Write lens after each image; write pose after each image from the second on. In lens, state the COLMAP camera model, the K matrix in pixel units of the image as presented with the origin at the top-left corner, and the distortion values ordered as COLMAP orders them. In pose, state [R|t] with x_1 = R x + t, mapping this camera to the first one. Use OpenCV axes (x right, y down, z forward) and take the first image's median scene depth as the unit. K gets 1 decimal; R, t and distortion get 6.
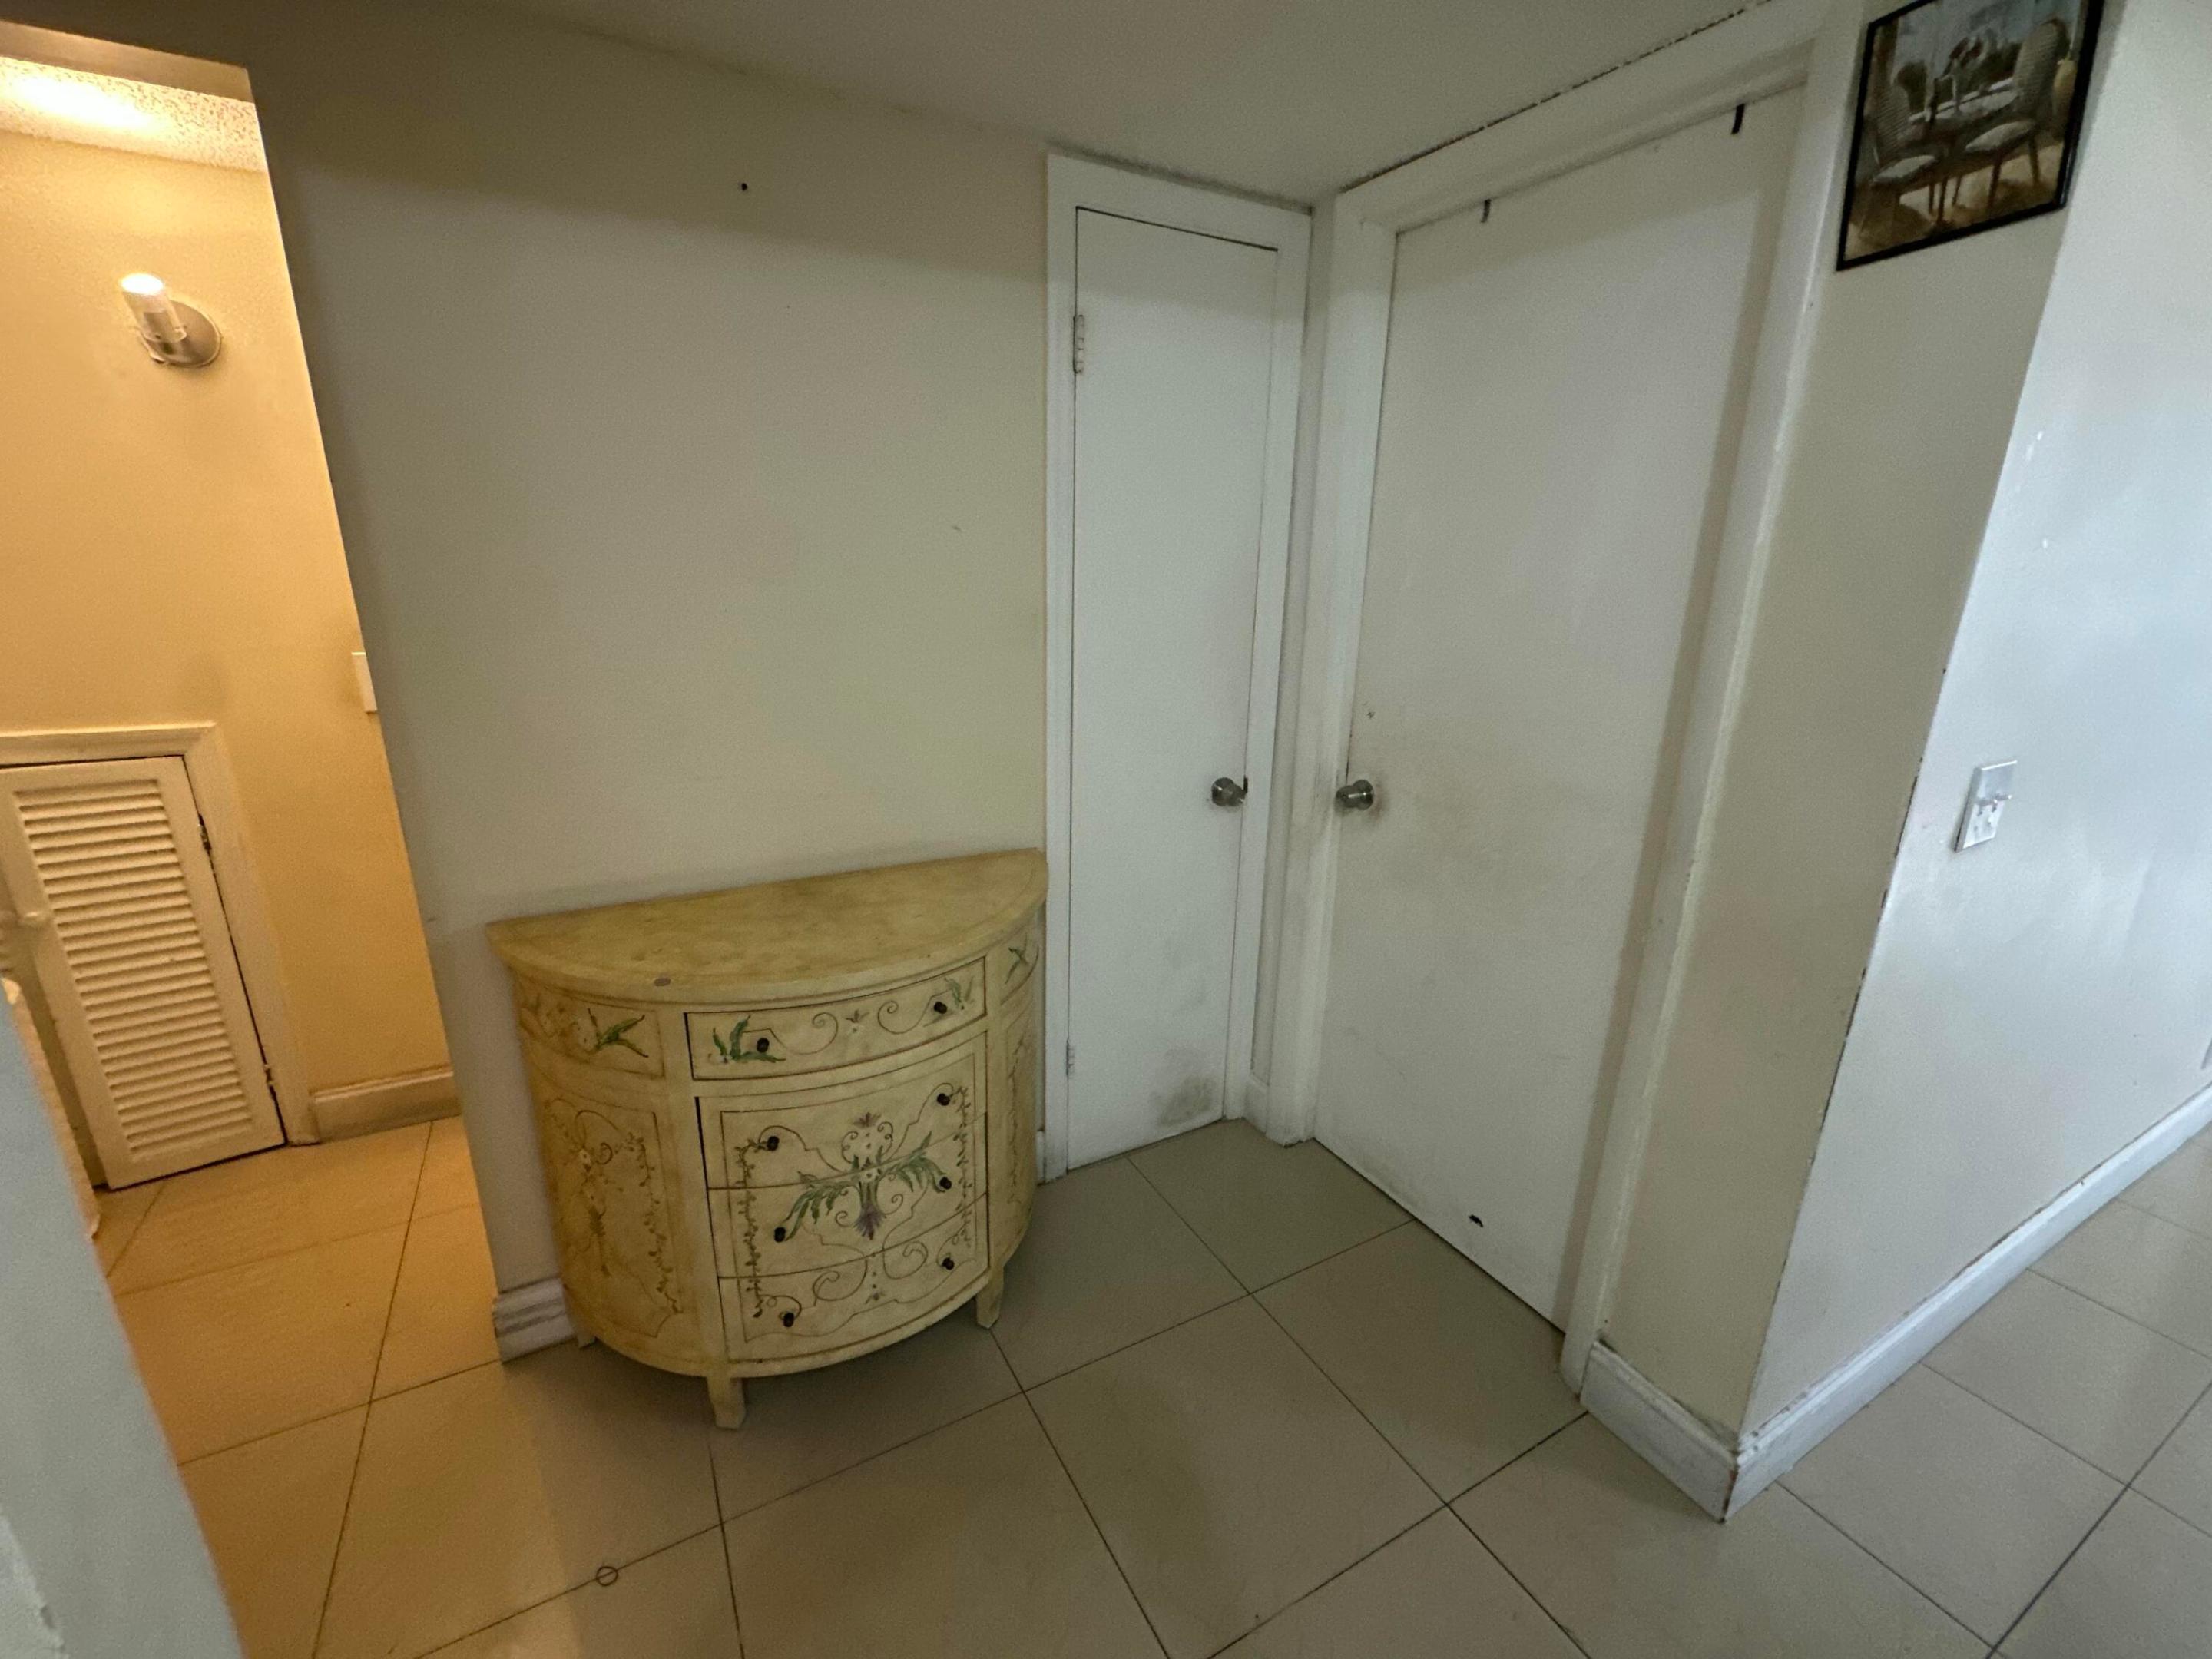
lens RADIAL K [[932.2, 0, 1100.7], [0, 932.2, 832.7], [0, 0, 1]] dist [-0.003588, 0.000731]
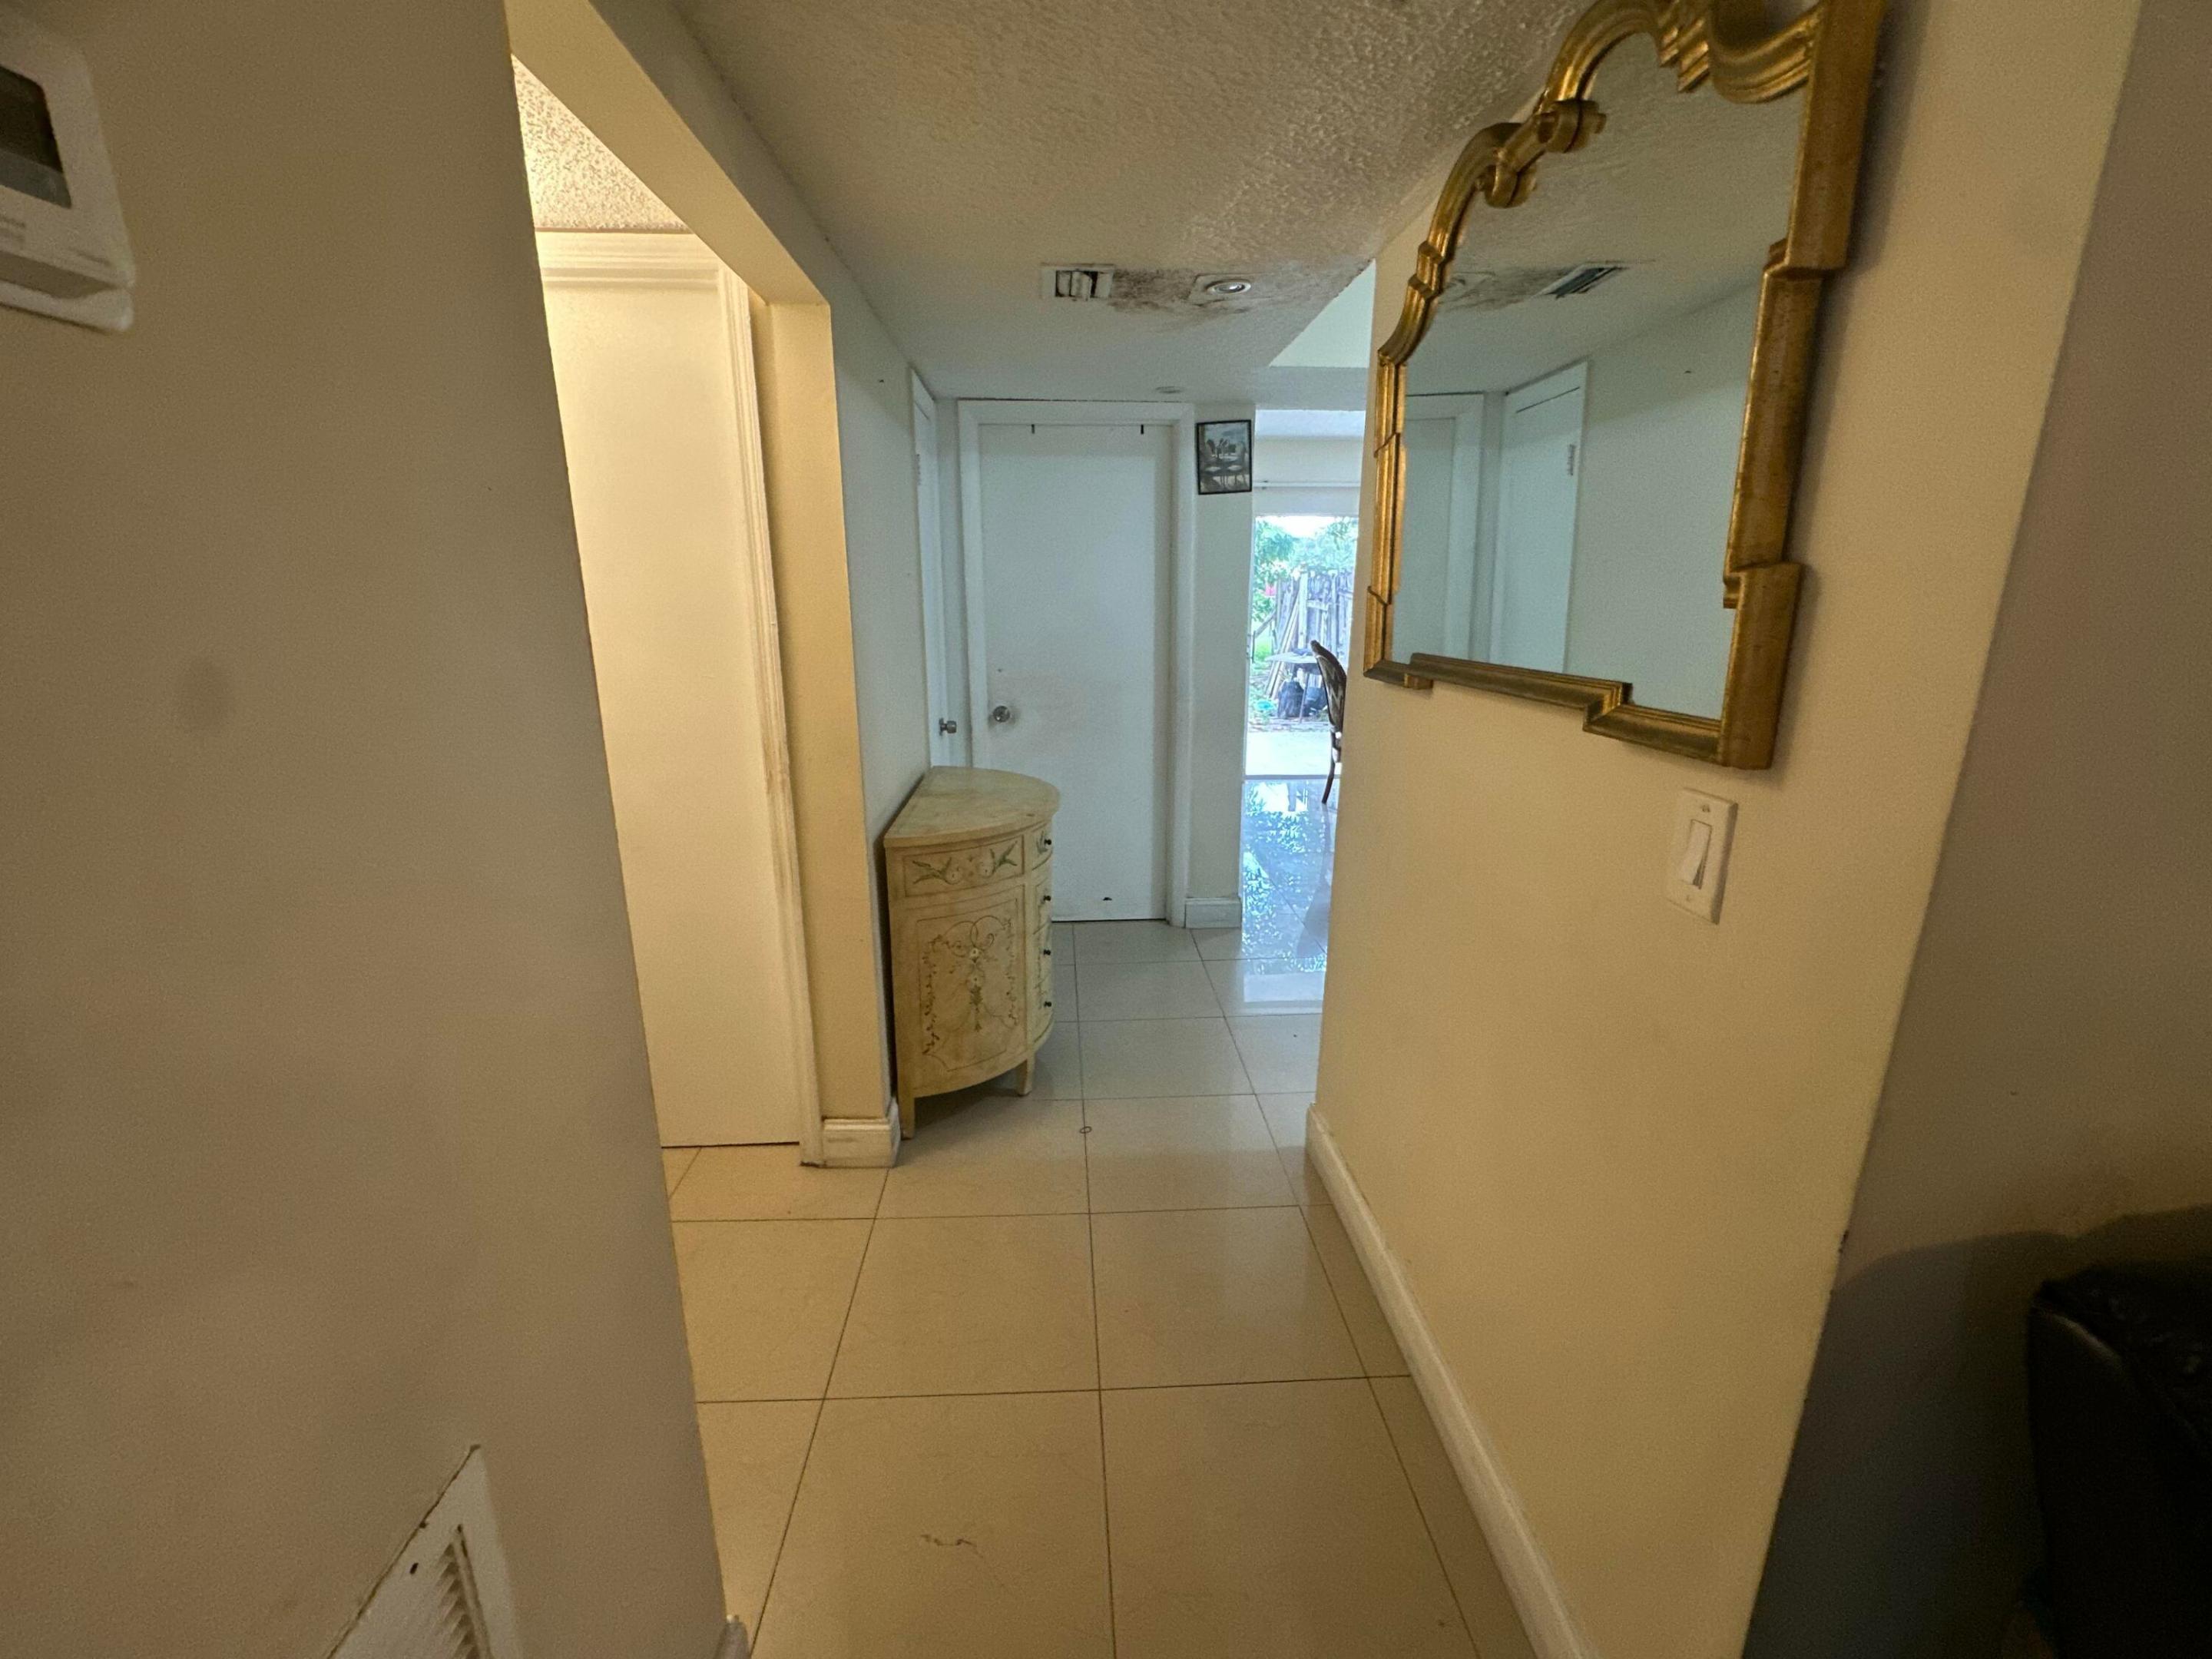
lens RADIAL K [[932.2, 0, 1100.7], [0, 932.2, 832.7], [0, 0, 1]] dist [-0.003588, 0.000731]
pose [[0.437835, -0.245405, 0.864915, -2.496163], [0.262852, 0.954933, 0.137886, -0.037174], [-0.859773, 0.166973, 0.482608, -0.047243]]
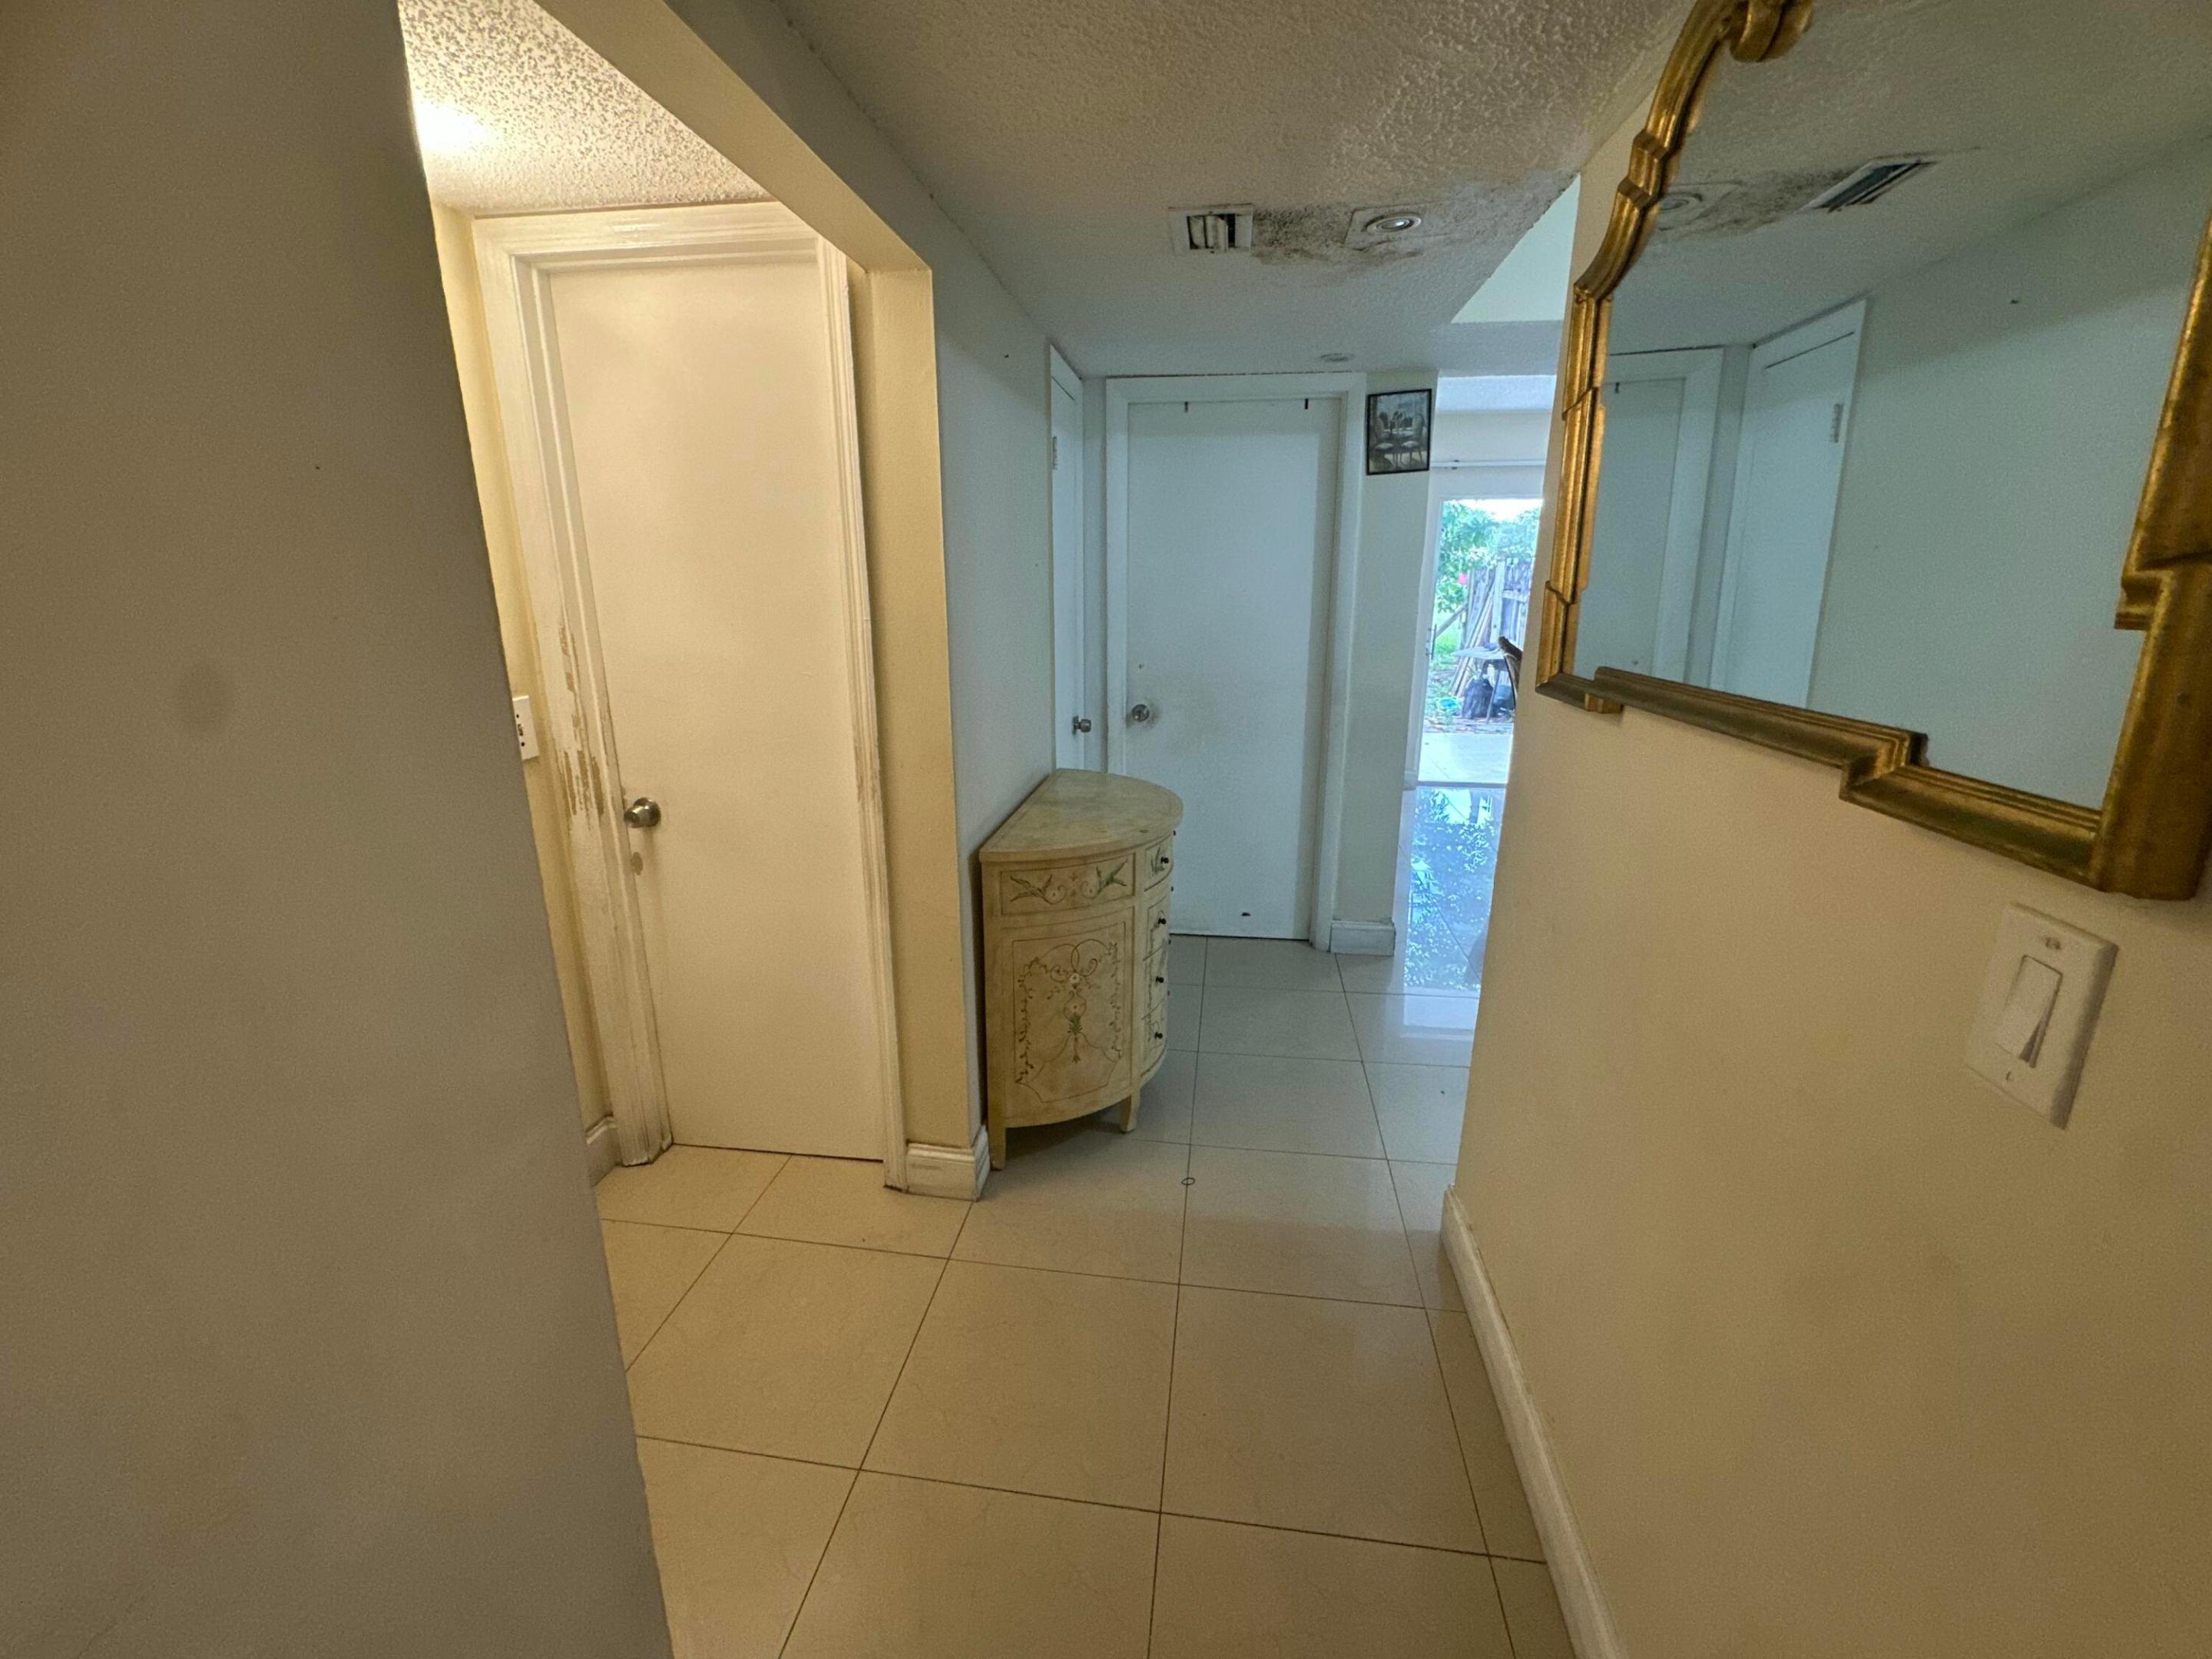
lens RADIAL K [[932.2, 0, 1100.7], [0, 932.2, 832.7], [0, 0, 1]] dist [-0.003588, 0.000731]
pose [[0.598645, -0.229331, 0.767484, -2.232996], [0.237148, 0.965928, 0.103650, -0.043658], [-0.765104, 0.119958, 0.632634, -0.042280]]
